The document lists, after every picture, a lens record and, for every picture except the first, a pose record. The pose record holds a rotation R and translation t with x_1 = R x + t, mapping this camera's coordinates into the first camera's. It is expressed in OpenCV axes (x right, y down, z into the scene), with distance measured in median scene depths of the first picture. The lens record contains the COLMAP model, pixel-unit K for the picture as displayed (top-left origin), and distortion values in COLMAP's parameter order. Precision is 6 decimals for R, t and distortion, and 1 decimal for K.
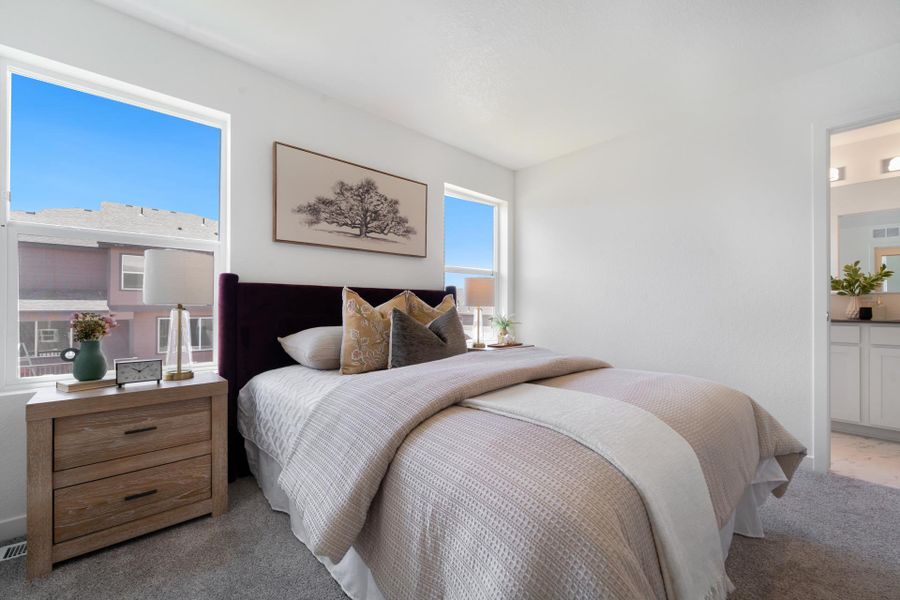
lens RADIAL K [[369.1, 0, 452.3], [0, 369.1, 299.8], [0, 0, 1]] dist [-0.001477, -0.000077]
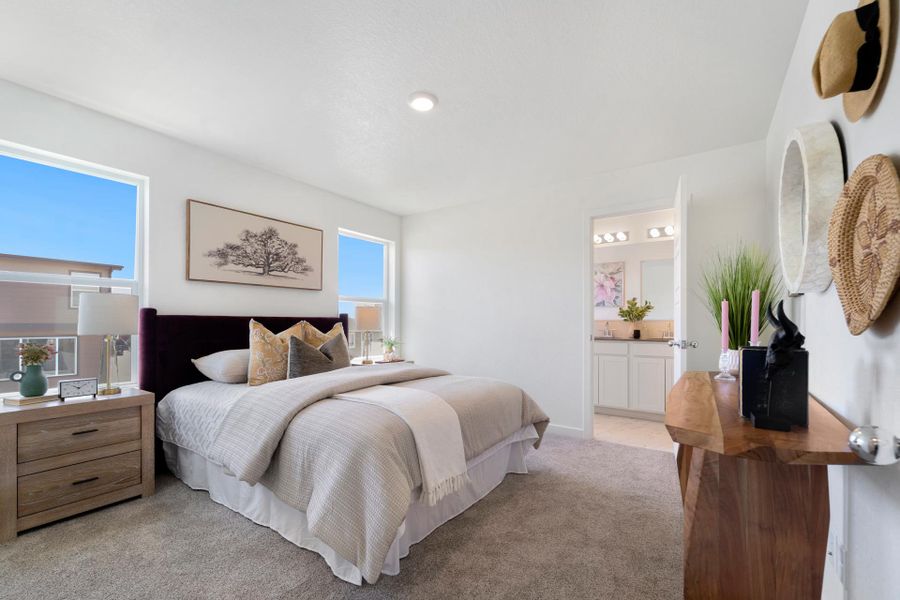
lens RADIAL K [[382.0, 0, 448.2], [0, 382.0, 317.1], [0, 0, 1]] dist [0.000274, -0.000486]
pose [[0.976947, 0.002105, 0.213473, 0.110462], [-0.003245, 0.999982, 0.004992, -0.057634], [-0.213458, -0.005569, 0.976936, -0.516932]]
